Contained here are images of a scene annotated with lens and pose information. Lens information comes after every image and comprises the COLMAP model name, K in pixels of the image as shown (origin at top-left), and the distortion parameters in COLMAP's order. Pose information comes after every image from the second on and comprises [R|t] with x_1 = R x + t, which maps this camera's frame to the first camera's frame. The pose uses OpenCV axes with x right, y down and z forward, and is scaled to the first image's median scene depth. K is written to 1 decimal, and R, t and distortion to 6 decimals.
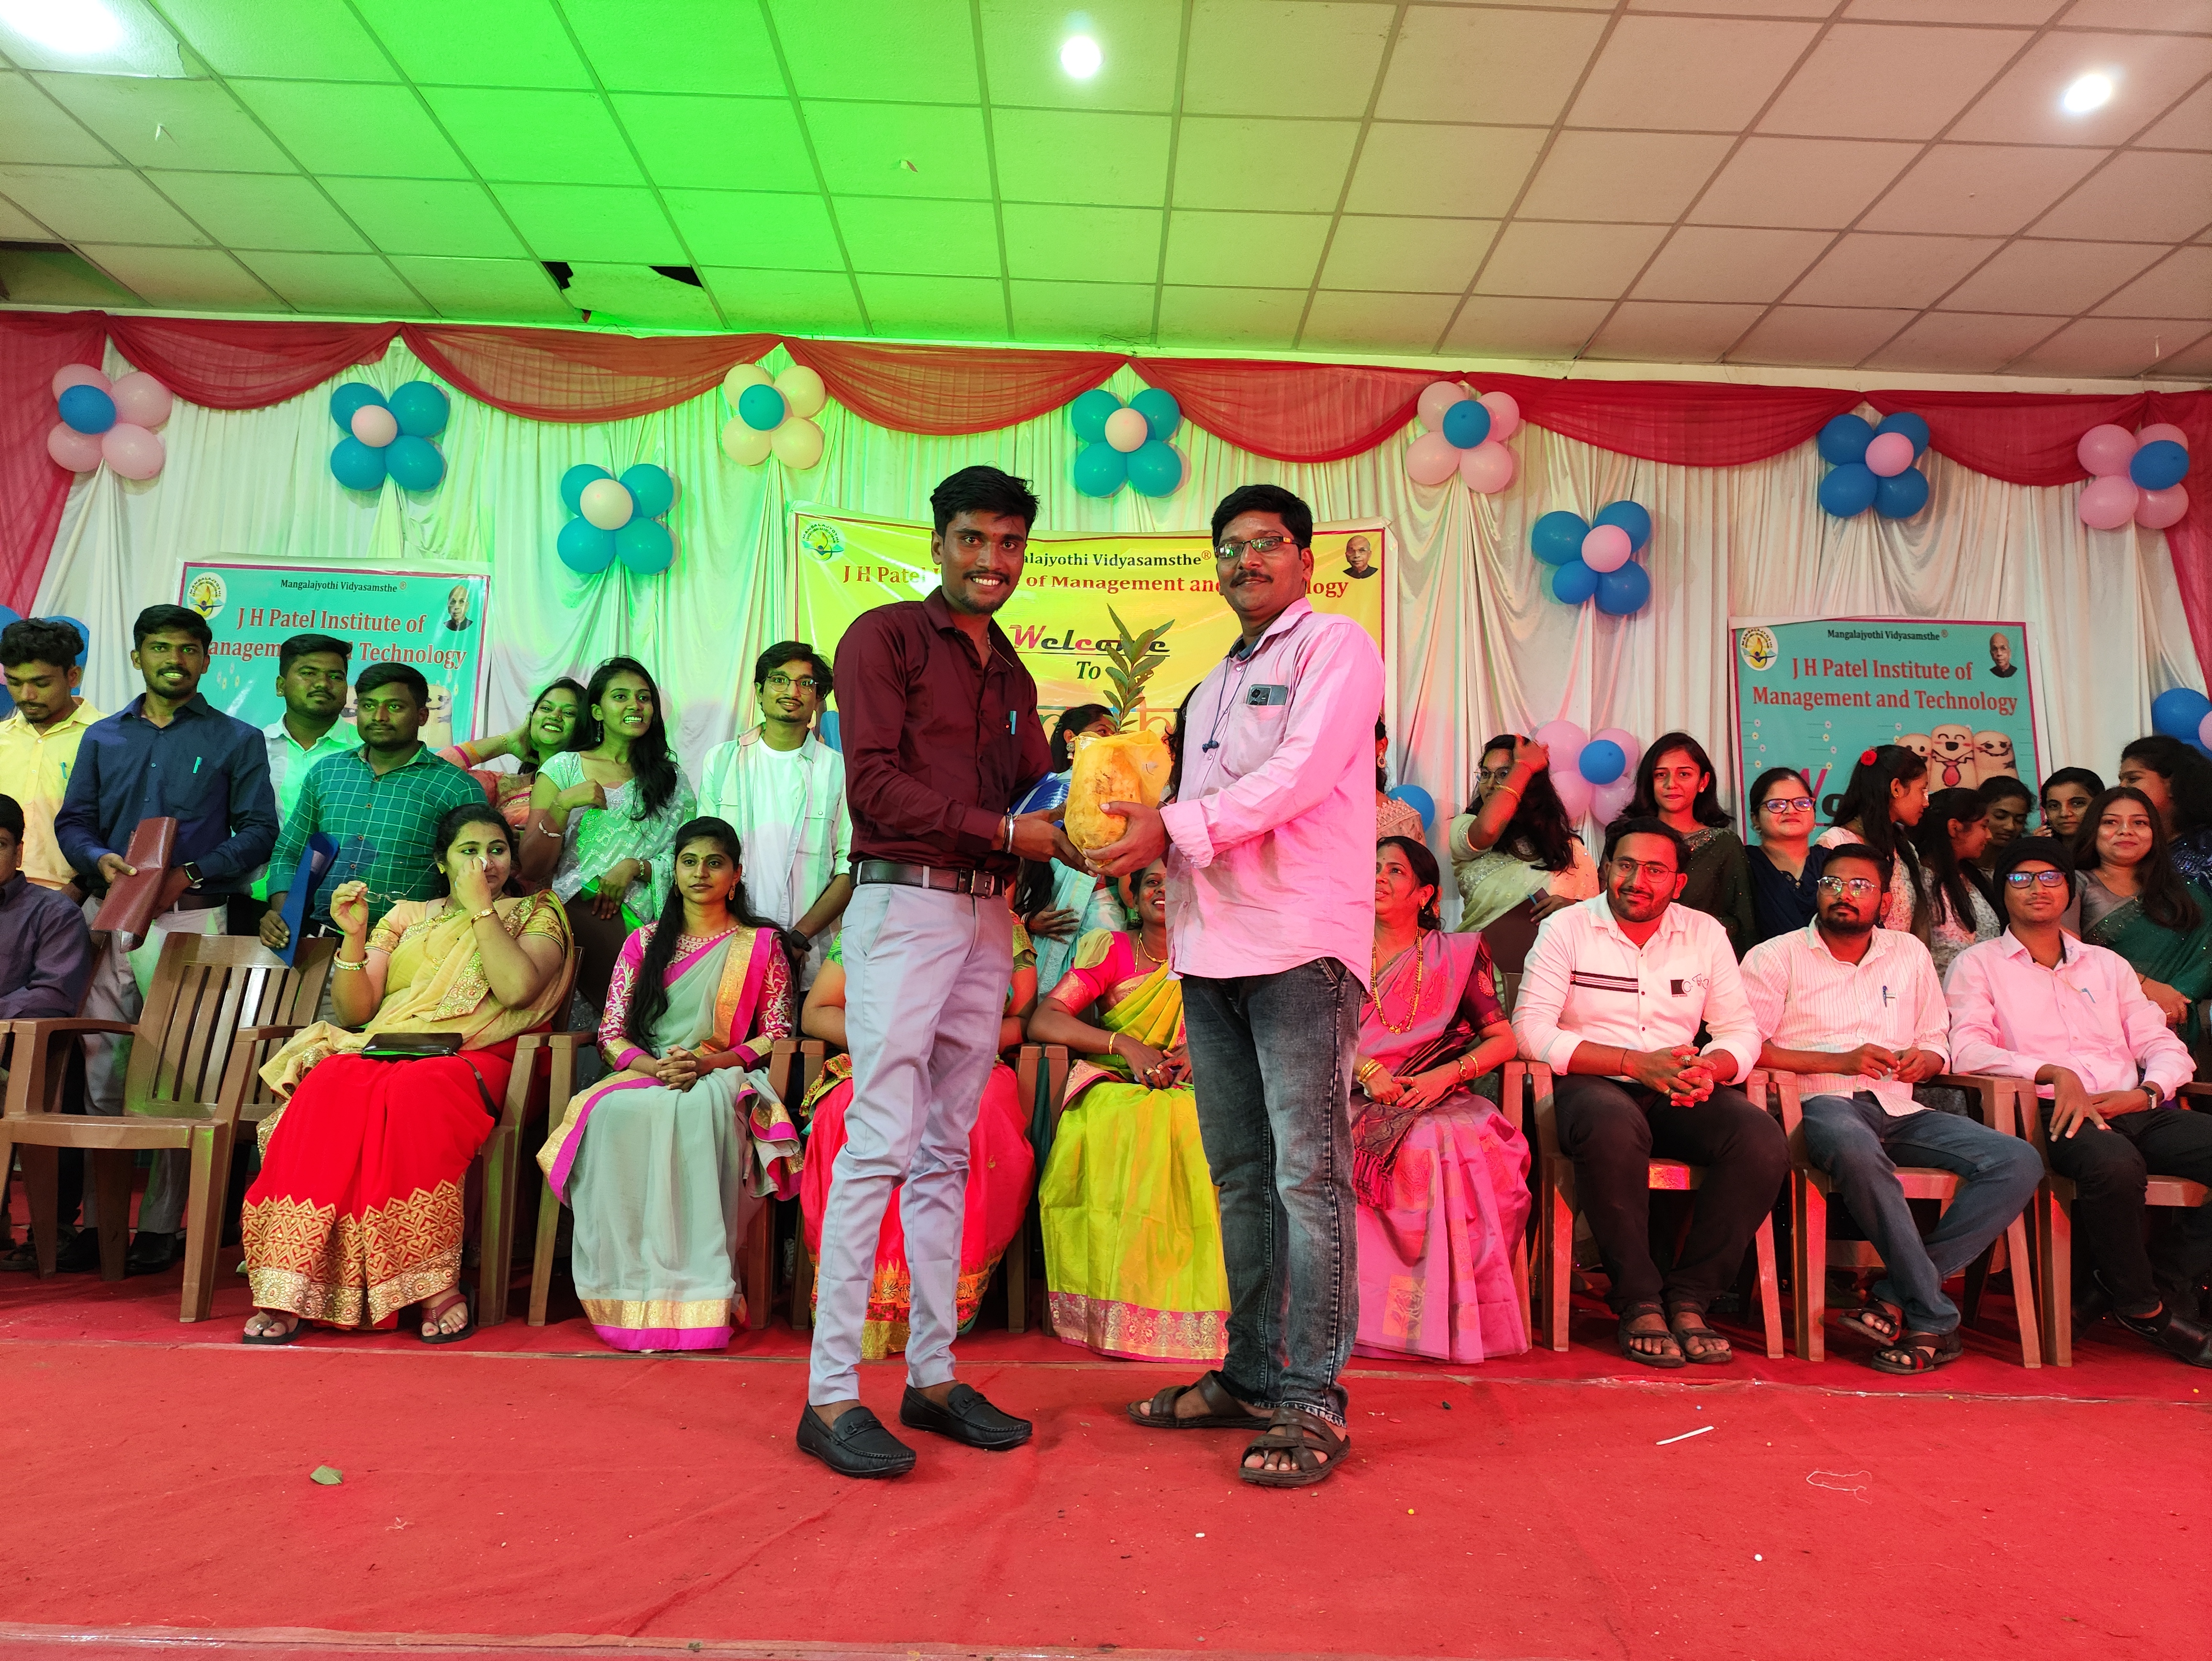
lens RADIAL K [[1617.0, 0, 1101.1], [0, 1617.0, 838.2], [0, 0, 1]] dist [0.038865, -0.047945]
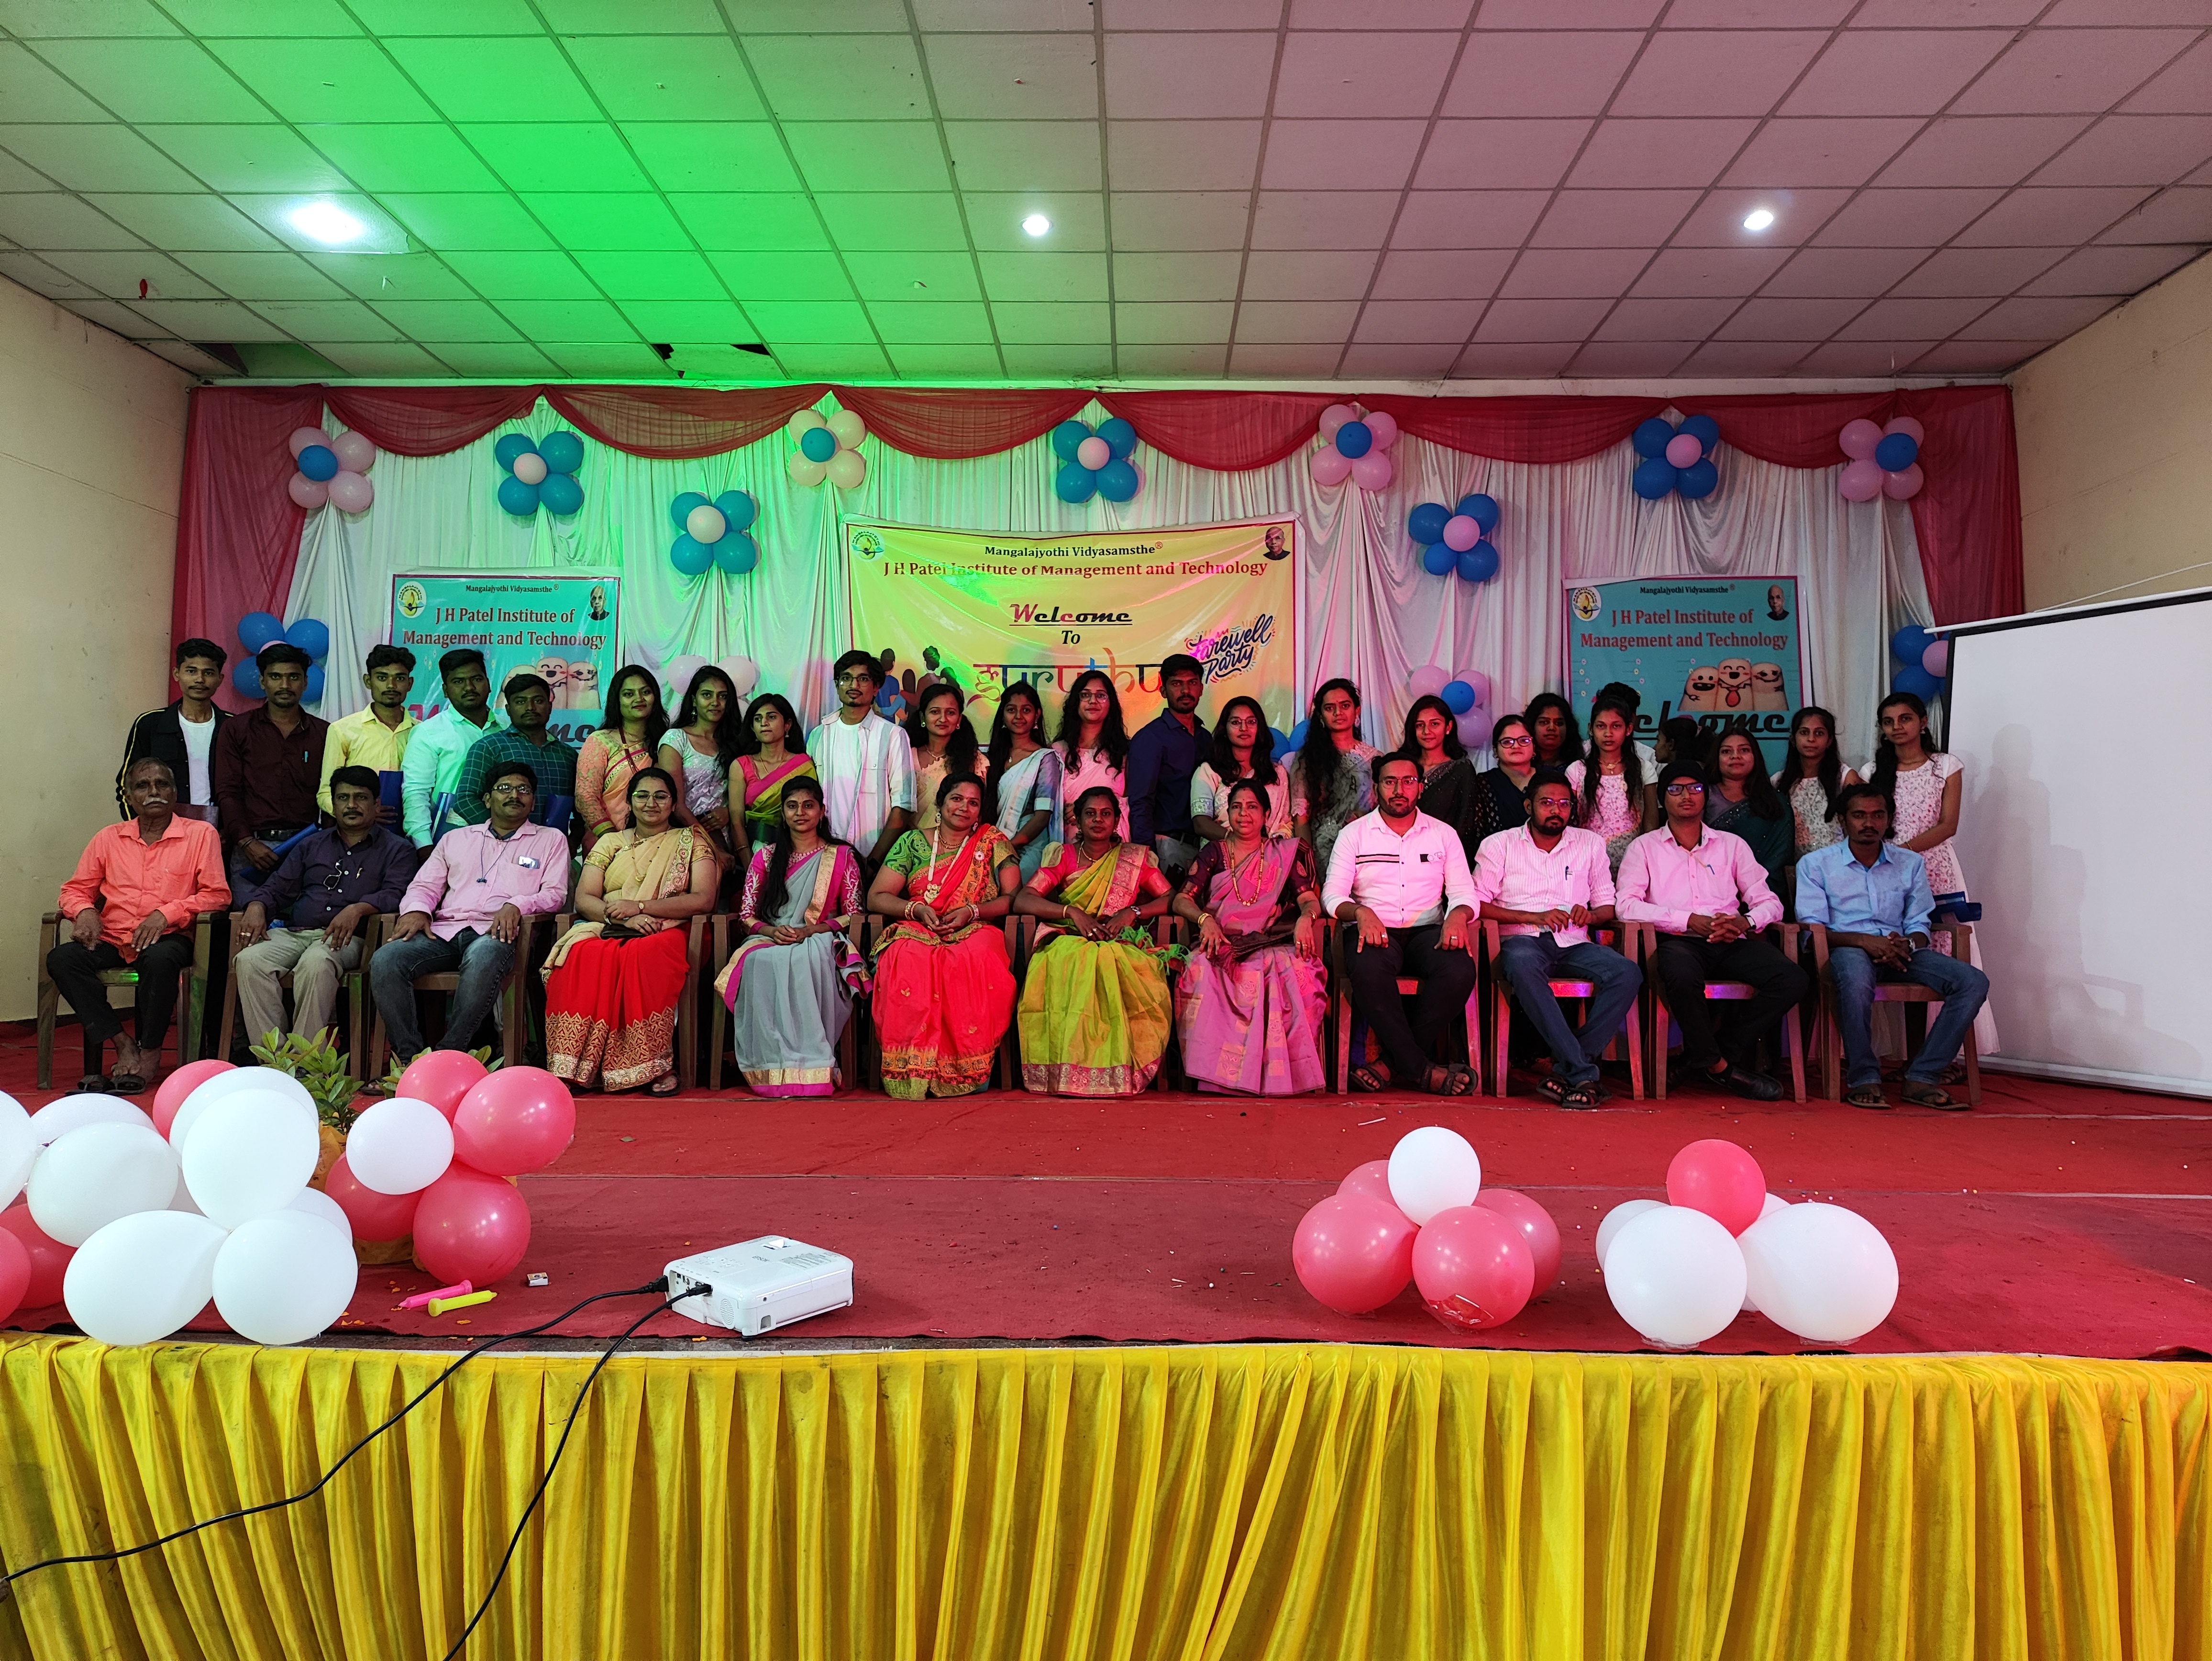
lens RADIAL K [[1617.0, 0, 1098.7], [0, 1617.0, 840.2], [0, 0, 1]] dist [0.038865, -0.047945]
pose [[0.999065, -0.024533, -0.035604, 0.056904], [0.027055, 0.997023, 0.072198, -0.032606], [0.033726, -0.073094, 0.996755, -0.324567]]
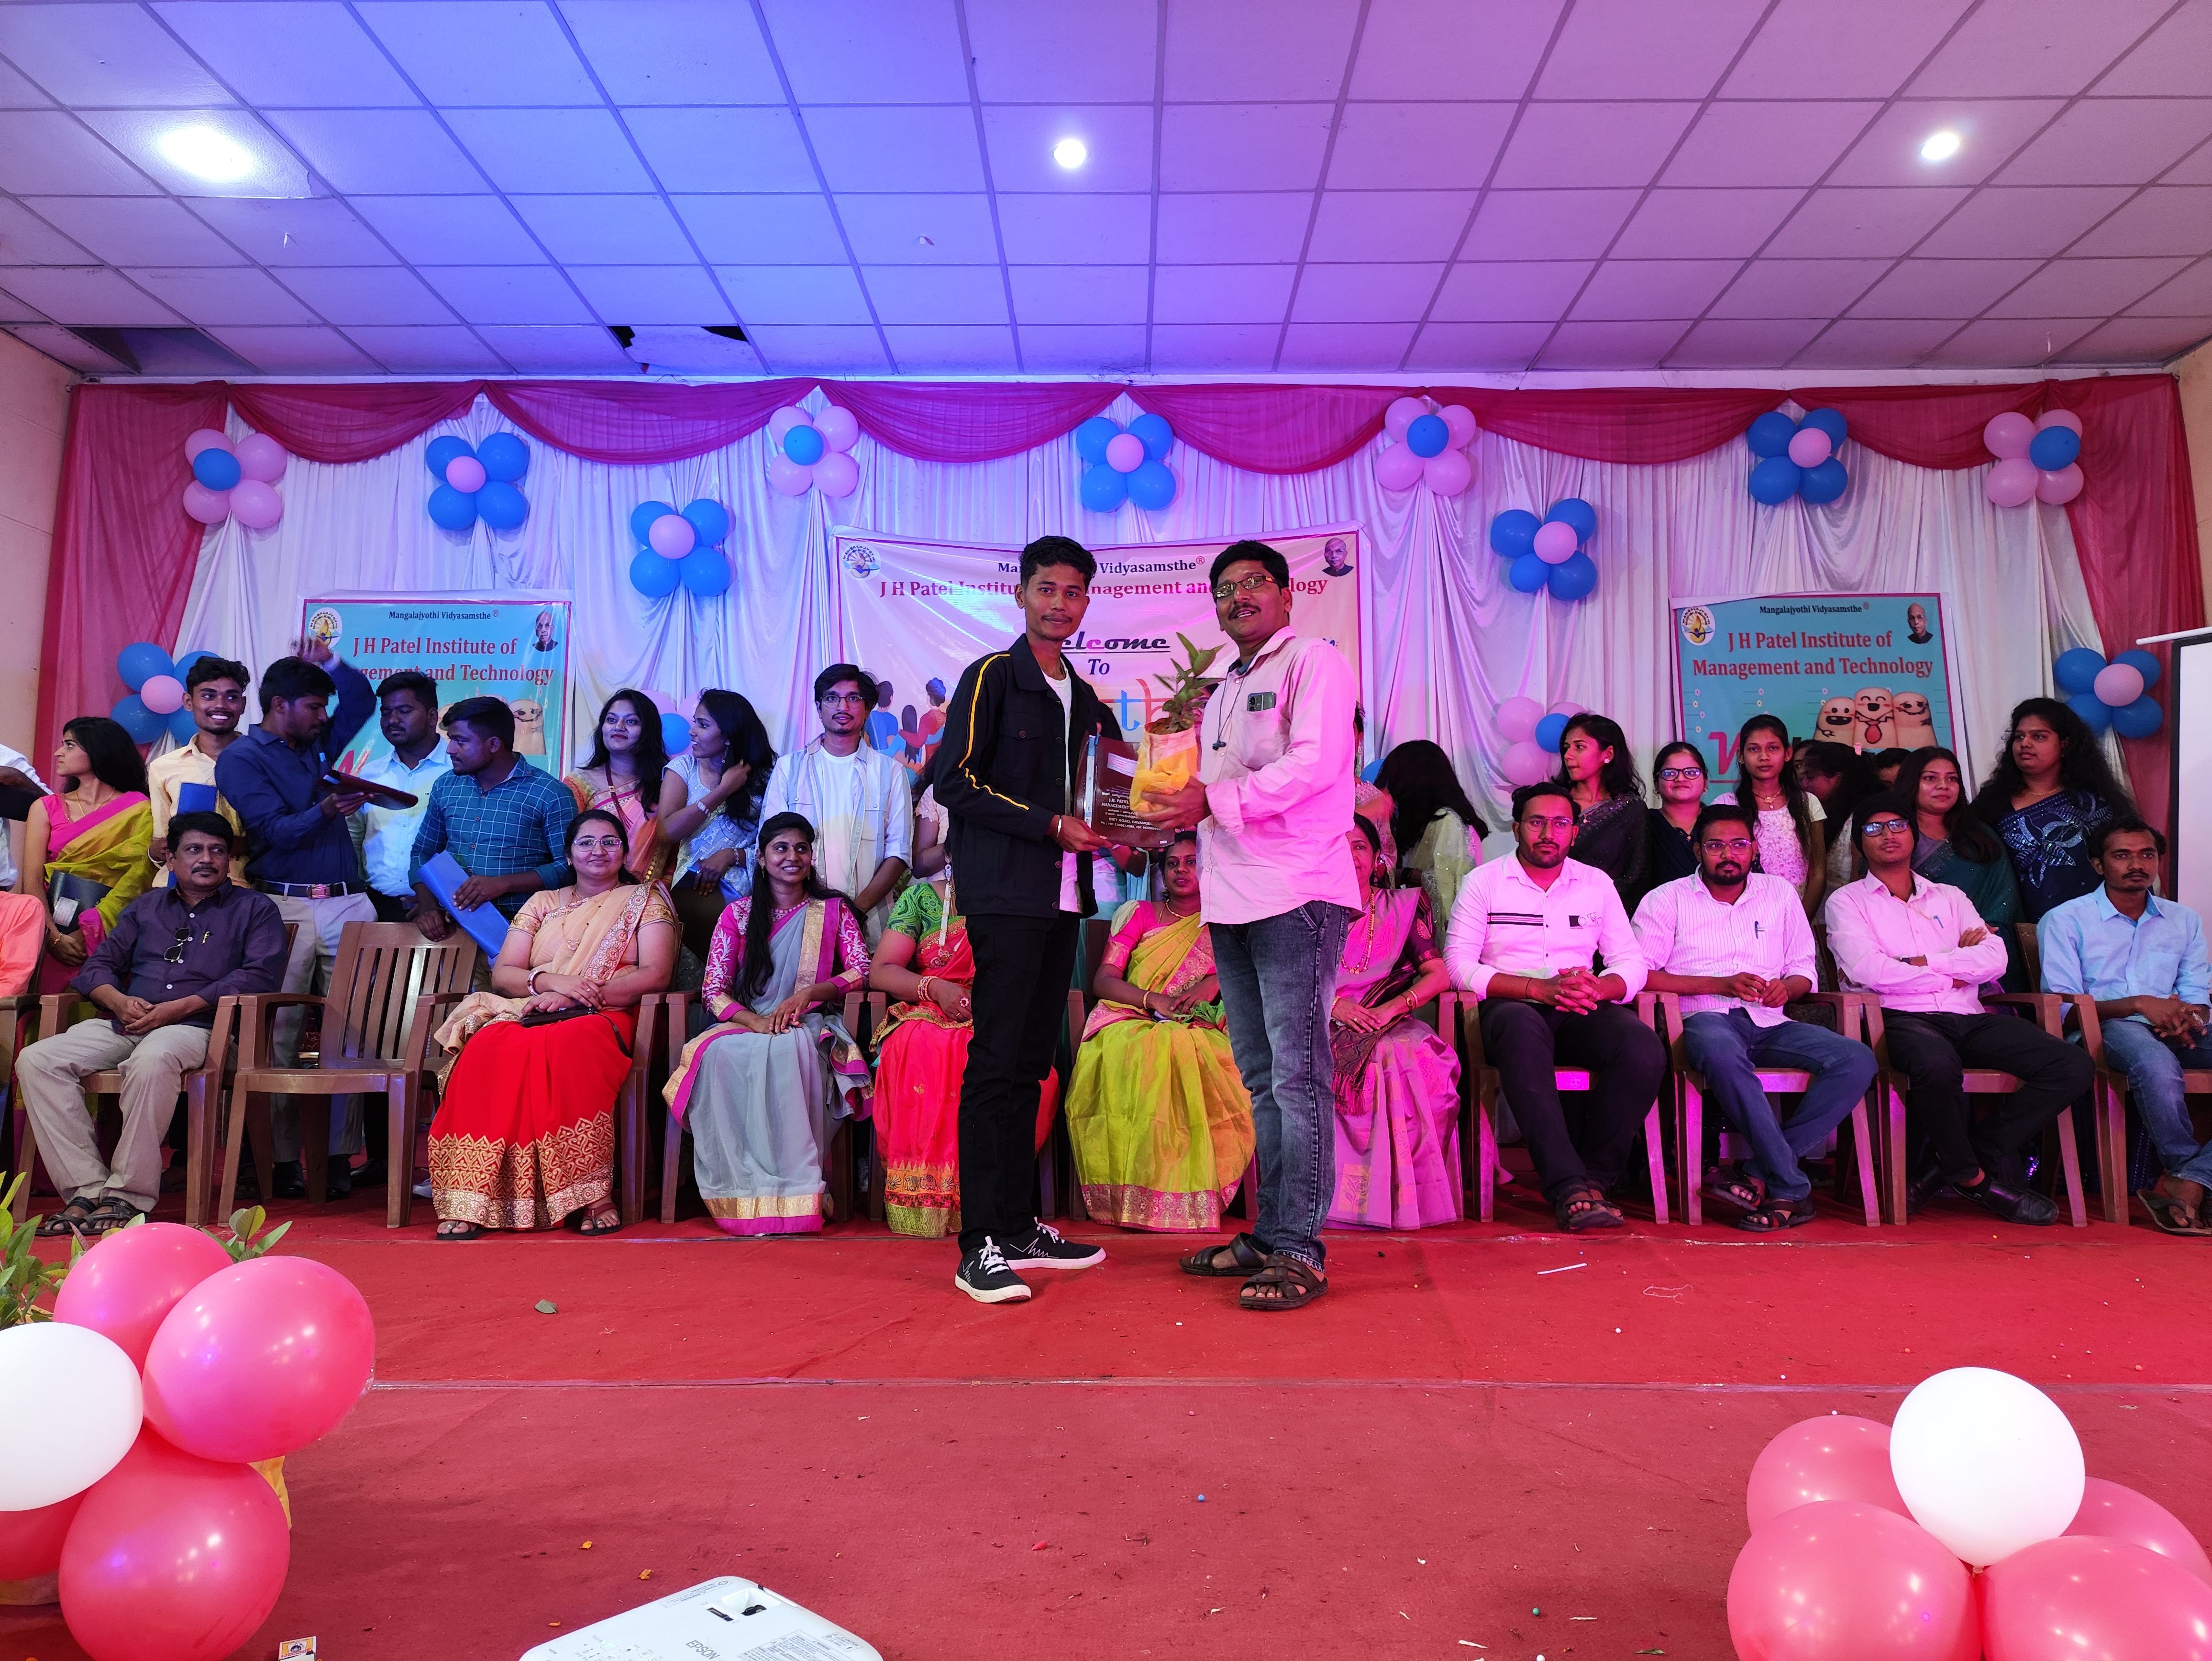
lens RADIAL K [[1617.0, 0, 1097.5], [0, 1617.0, 838.6], [0, 0, 1]] dist [0.038865, -0.047945]
pose [[0.999195, -0.032727, -0.023185, 0.013179], [0.033200, 0.999241, 0.020358, -0.006853], [0.022501, -0.021112, 0.999524, -0.130832]]
